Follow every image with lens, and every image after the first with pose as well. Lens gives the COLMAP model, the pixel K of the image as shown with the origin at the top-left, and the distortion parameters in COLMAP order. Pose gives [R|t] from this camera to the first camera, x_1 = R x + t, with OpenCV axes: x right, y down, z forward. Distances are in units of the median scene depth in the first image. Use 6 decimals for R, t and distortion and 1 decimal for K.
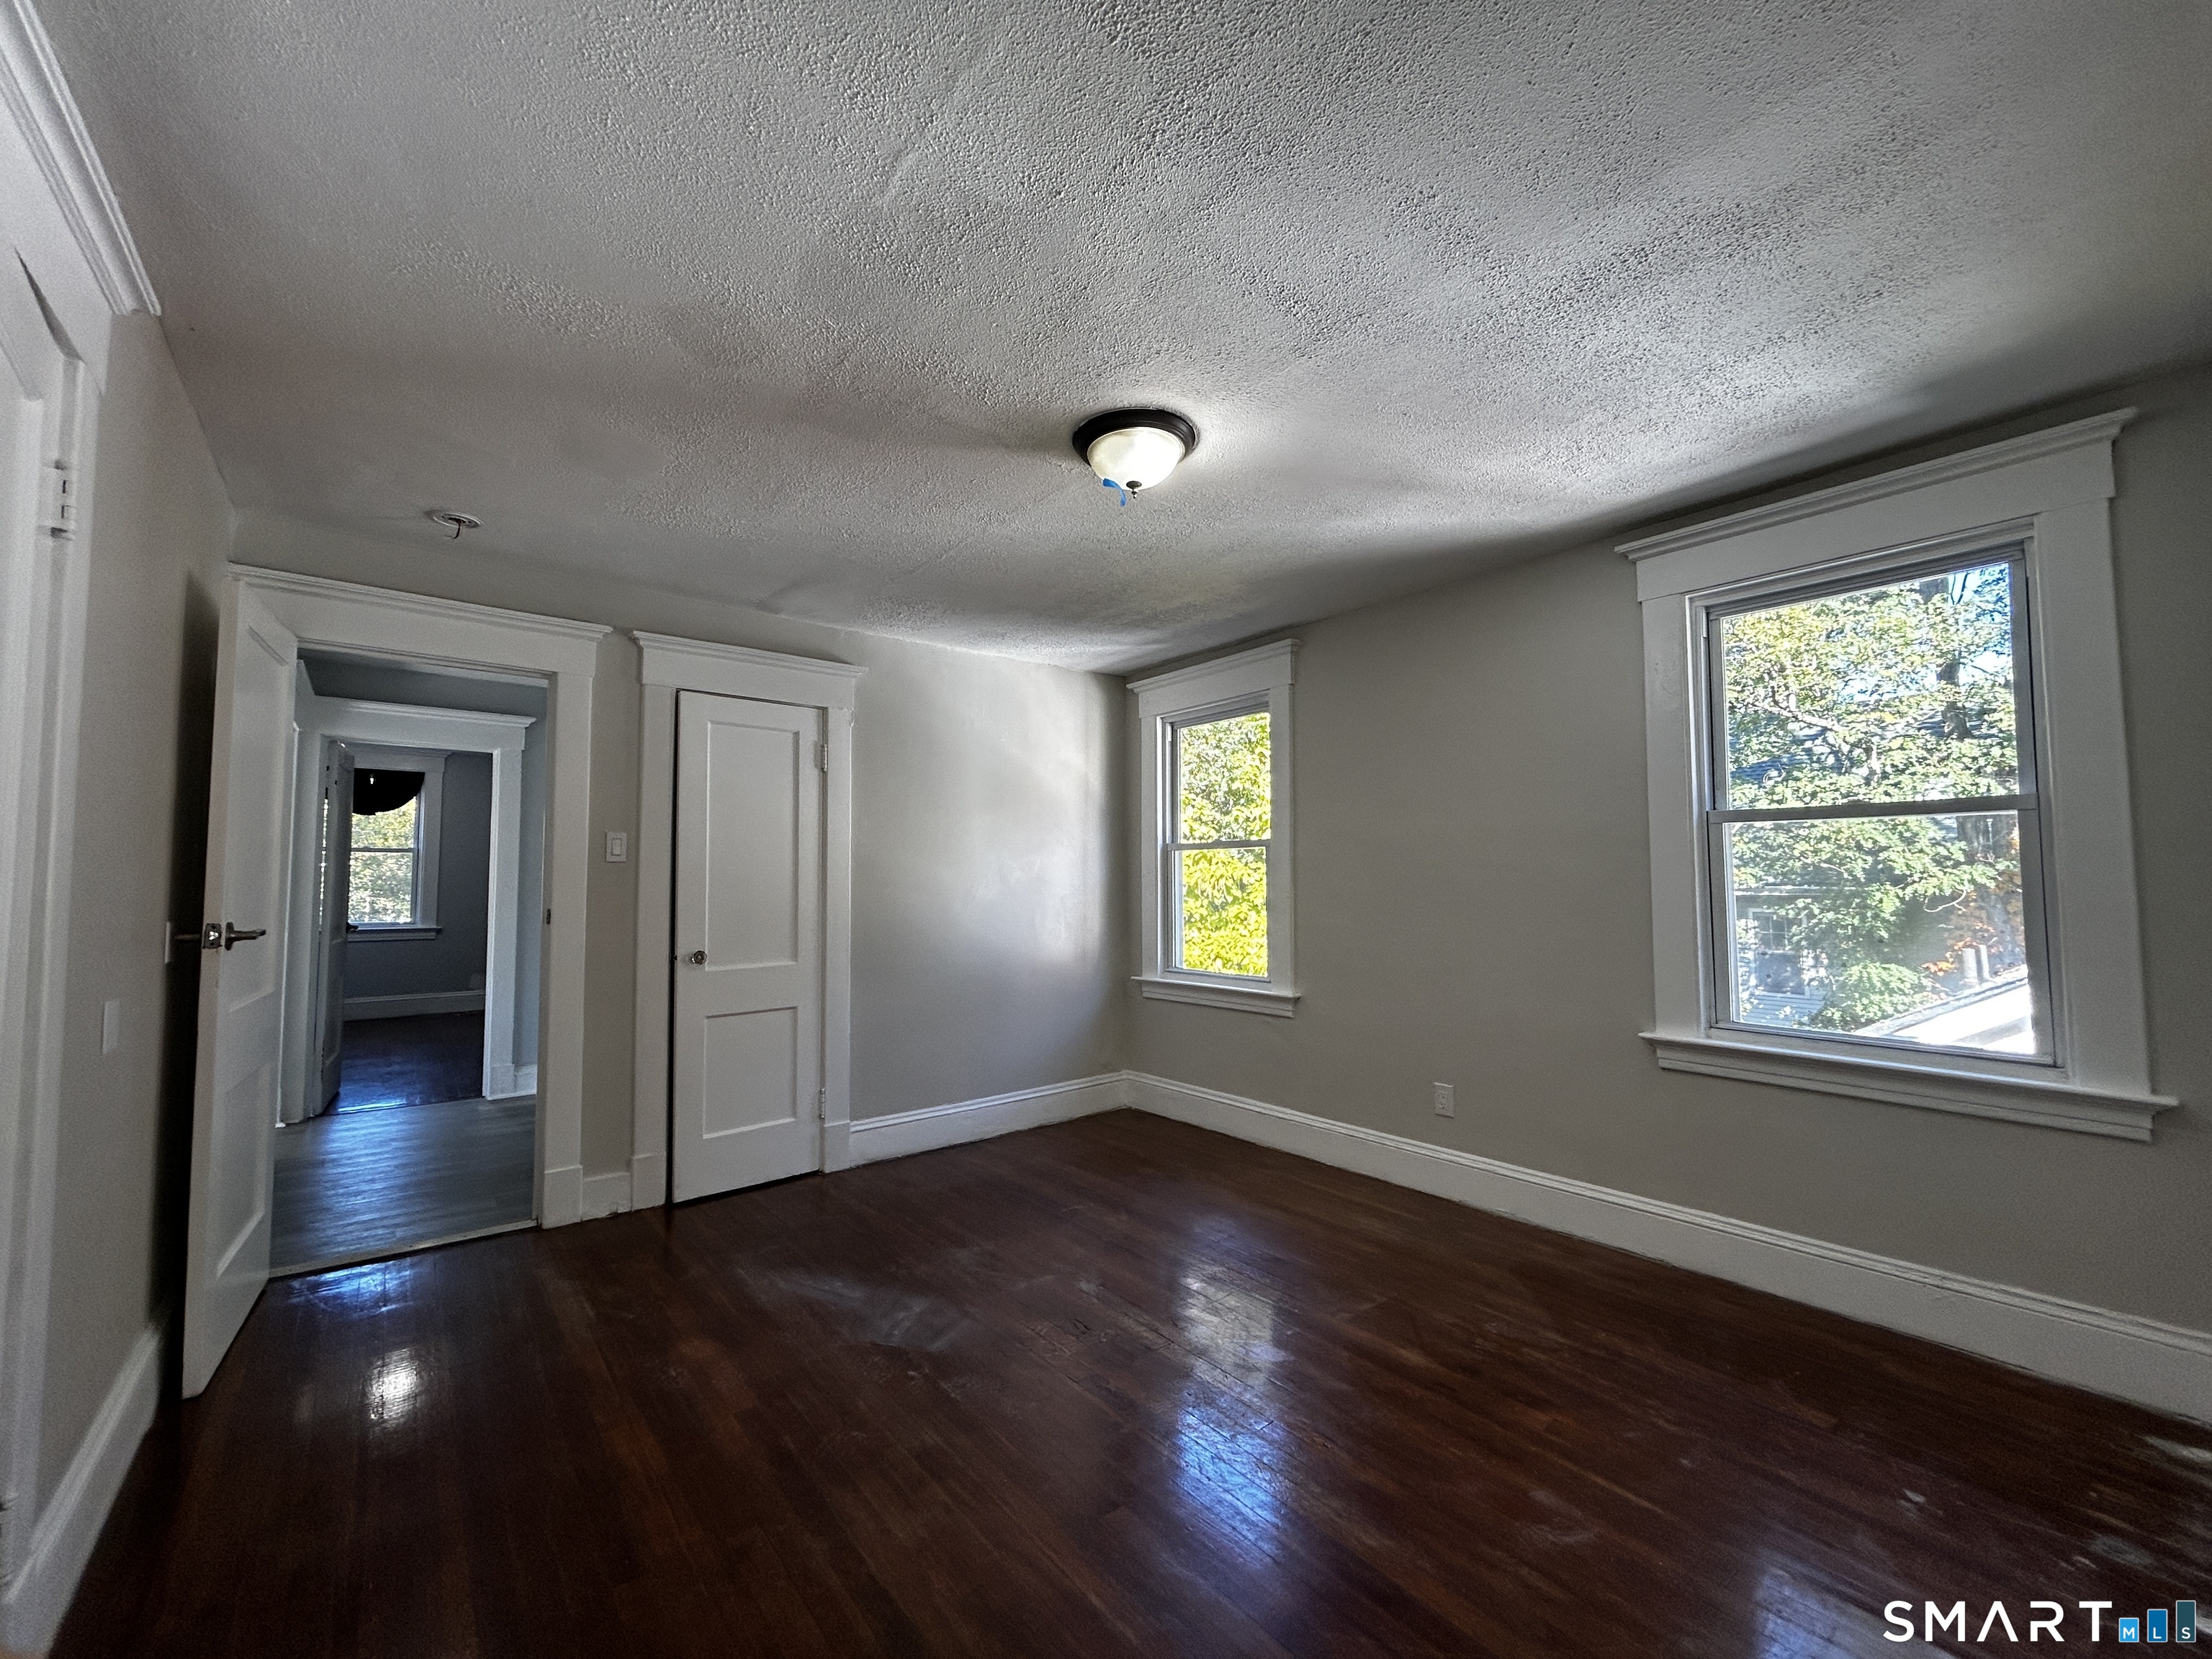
lens RADIAL K [[889.0, 0, 1105.3], [0, 889.0, 828.0], [0, 0, 1]] dist [-0.002483, 0.000597]
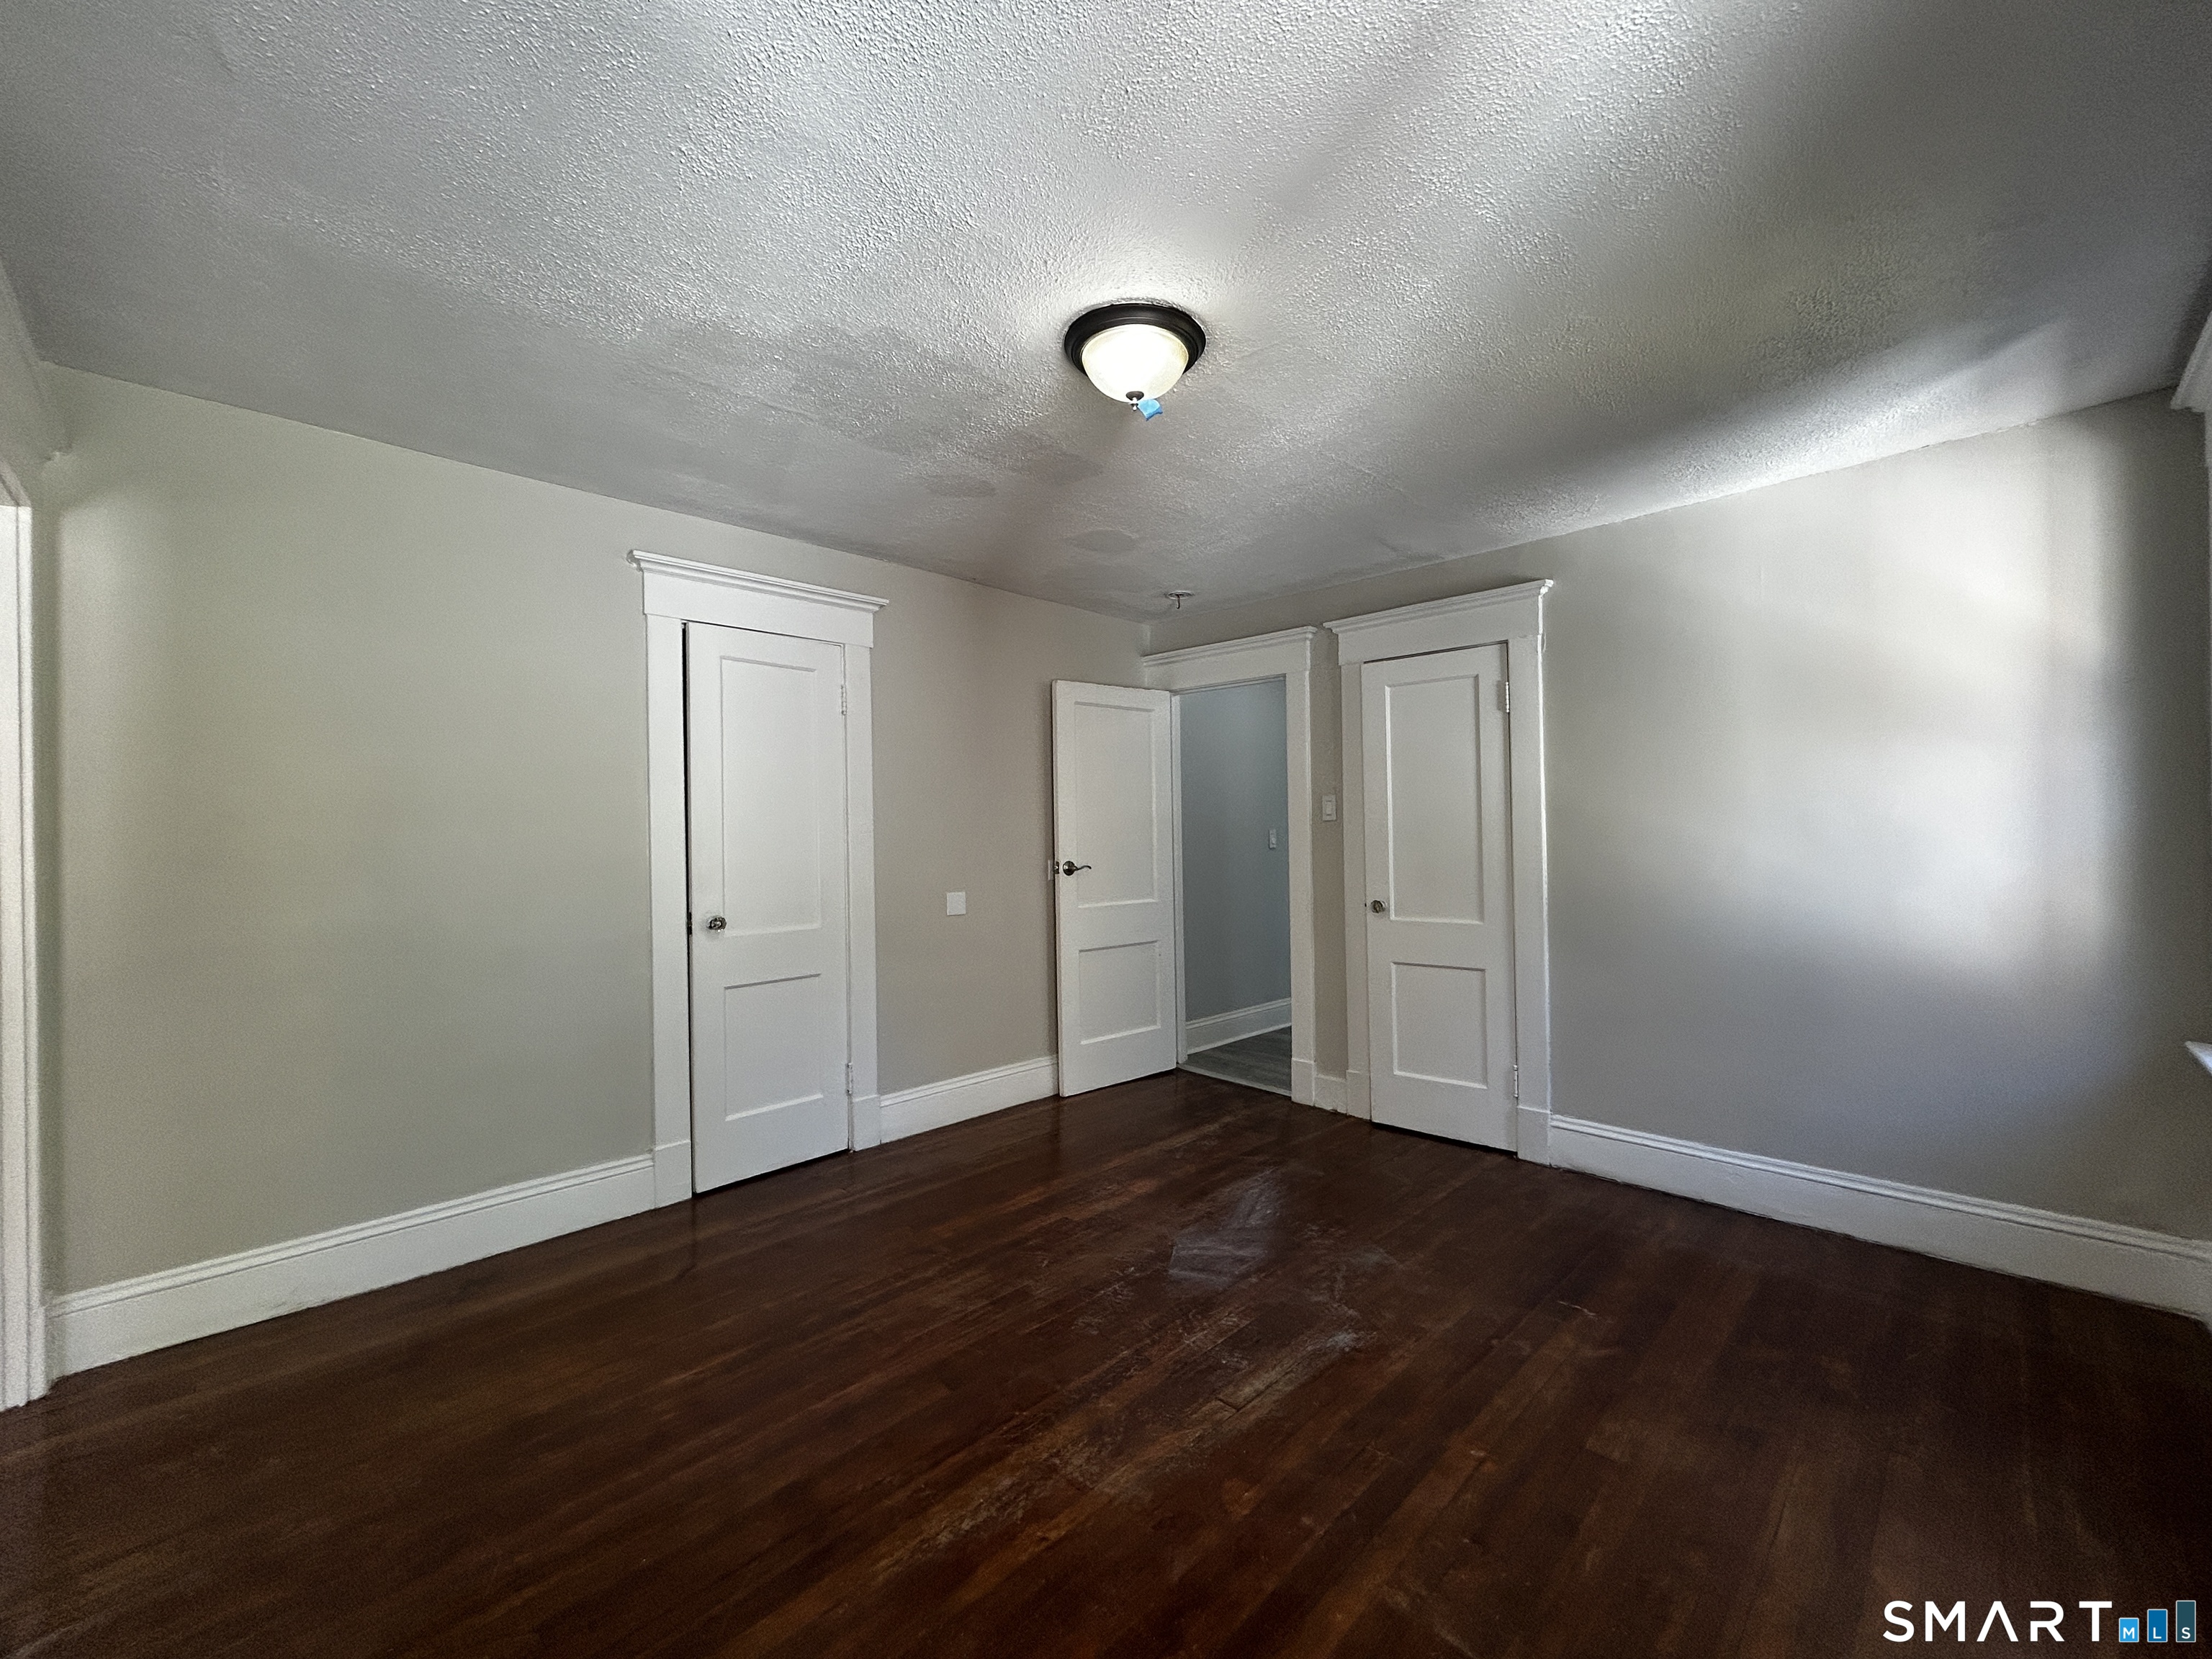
lens RADIAL K [[883.8, 0, 1106.0], [0, 883.8, 825.2], [0, 0, 1]] dist [-0.000294, 0.000309]
pose [[0.110413, -0.009473, -0.993841, 0.505617], [0.072381, 0.997376, -0.001465, 0.020881], [0.991247, -0.071773, 0.110809, 0.482130]]
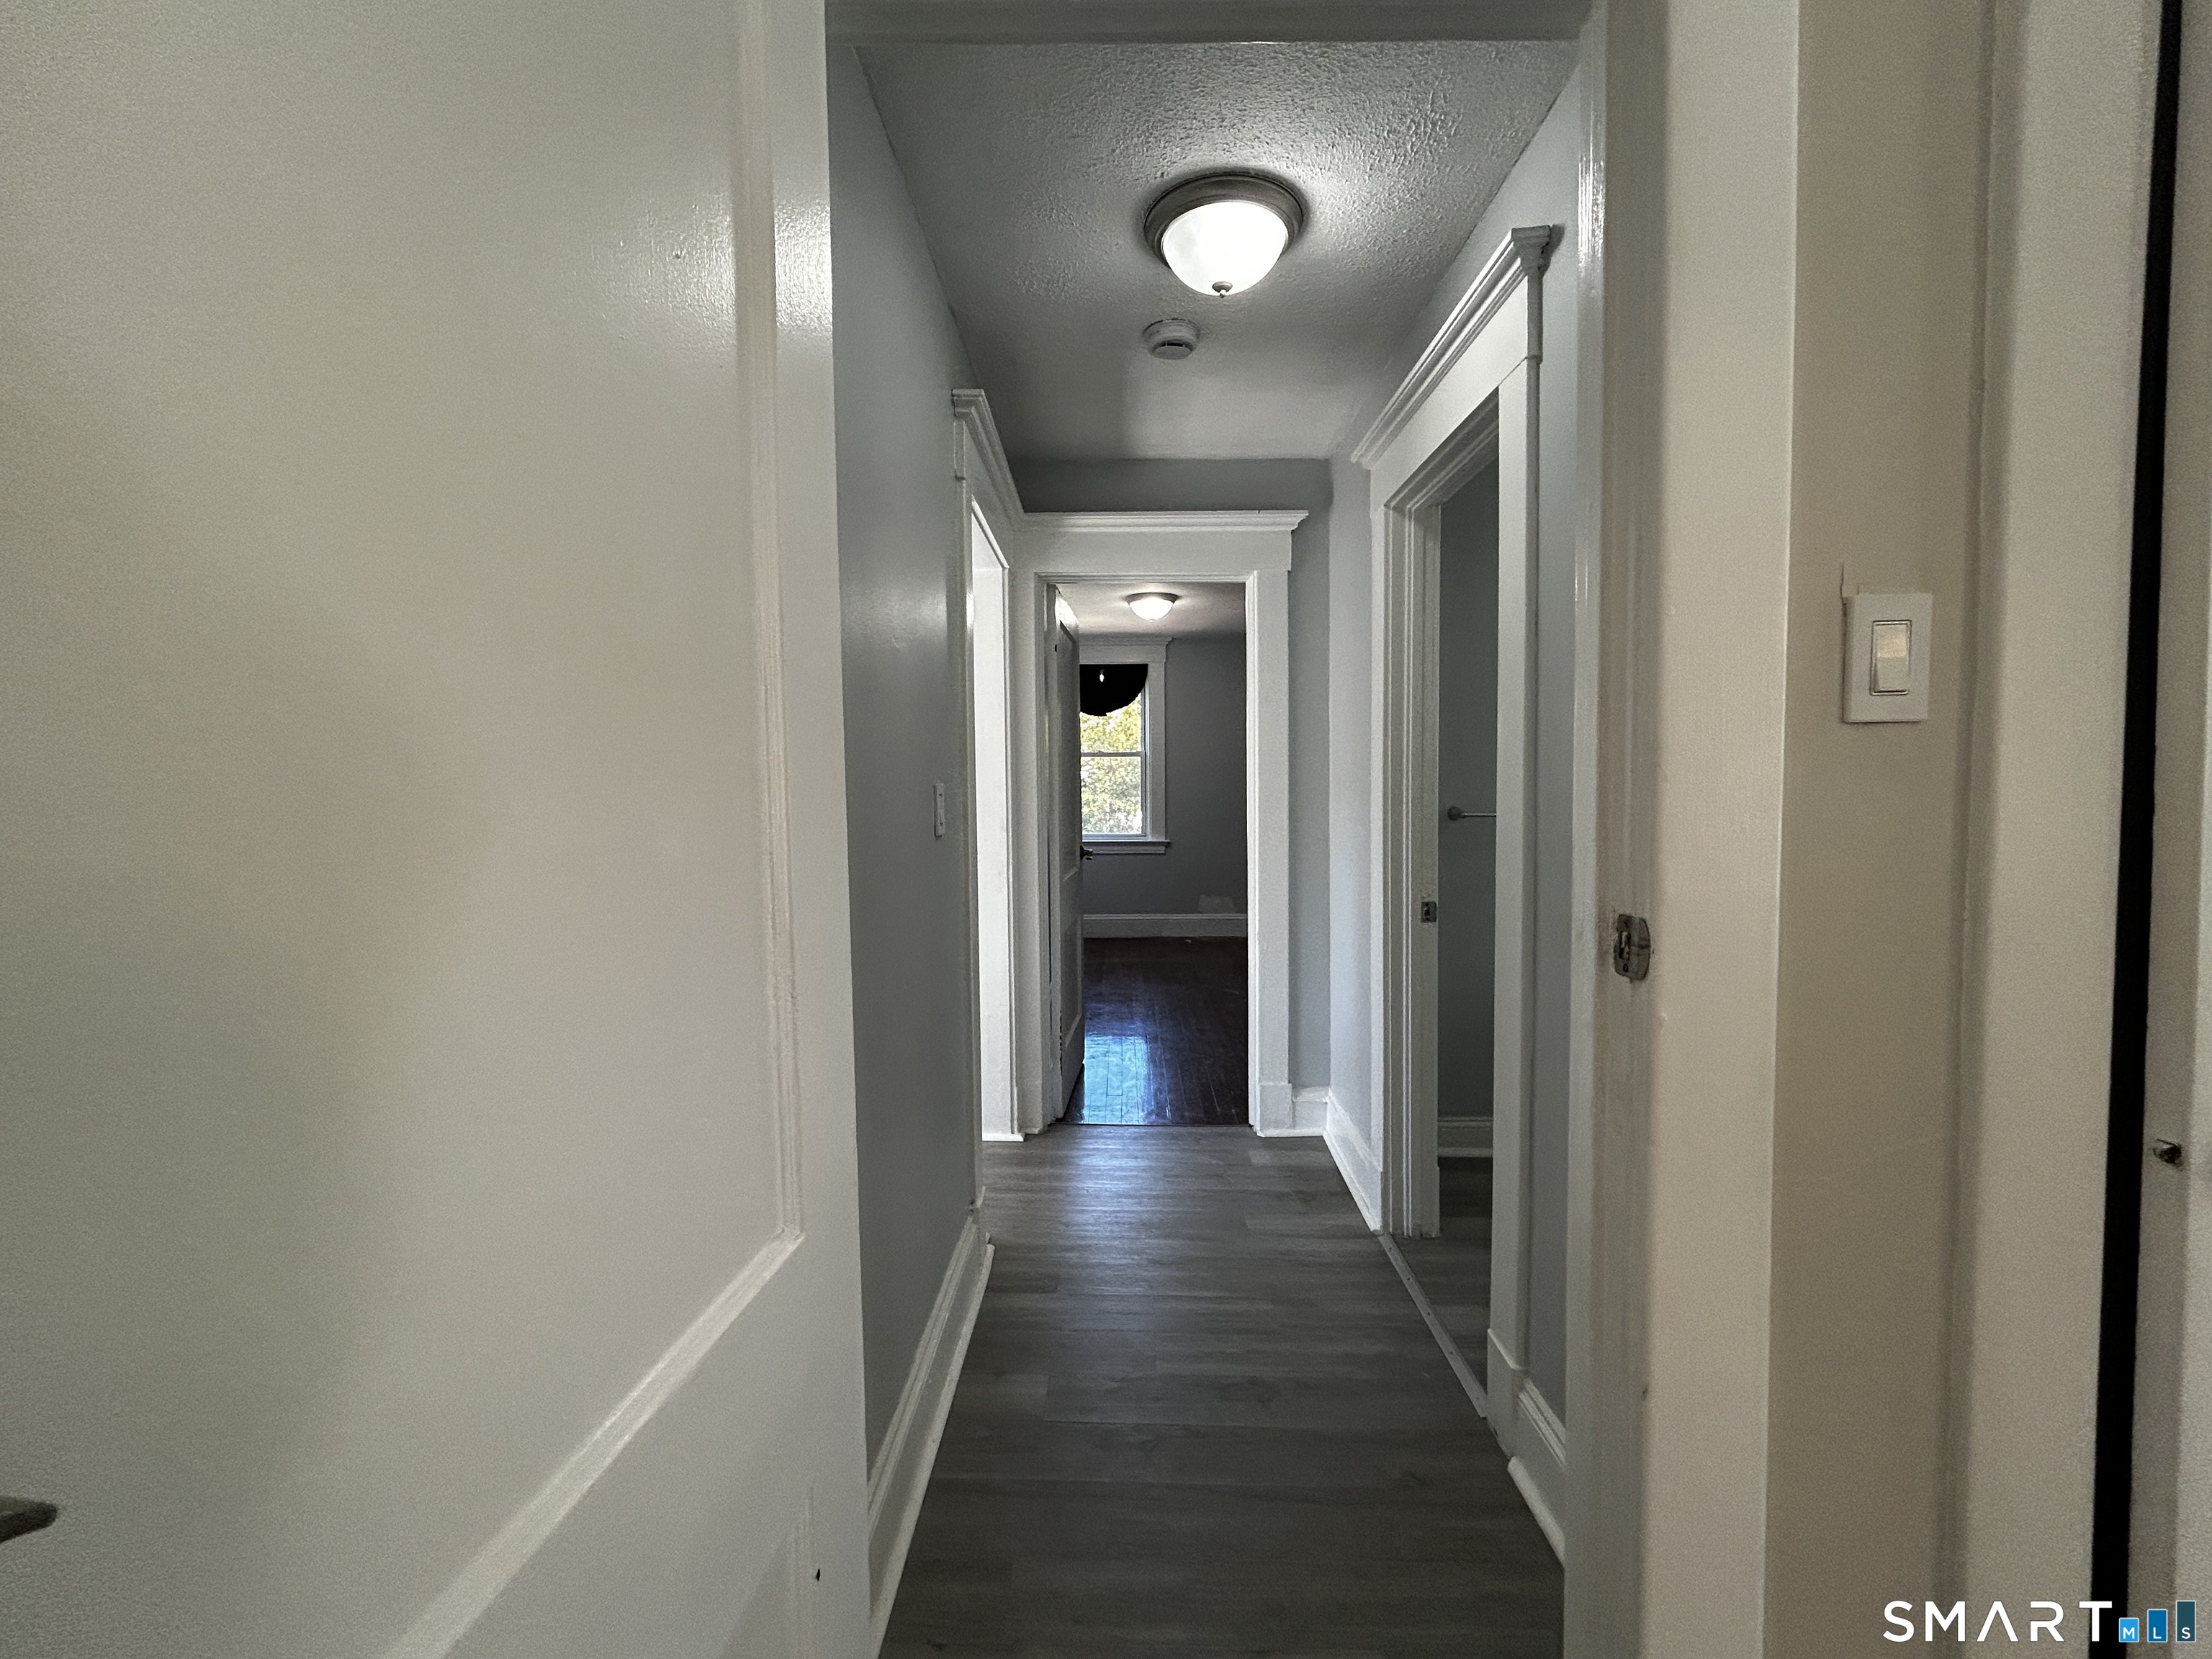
lens RADIAL K [[889.0, 0, 1105.3], [0, 889.0, 828.0], [0, 0, 1]] dist [-0.002483, 0.000597]
pose [[0.767793, 0.024144, -0.640243, -0.472096], [0.046420, 0.994567, 0.093174, 0.029316], [0.639014, -0.101258, 0.762501, 0.583716]]
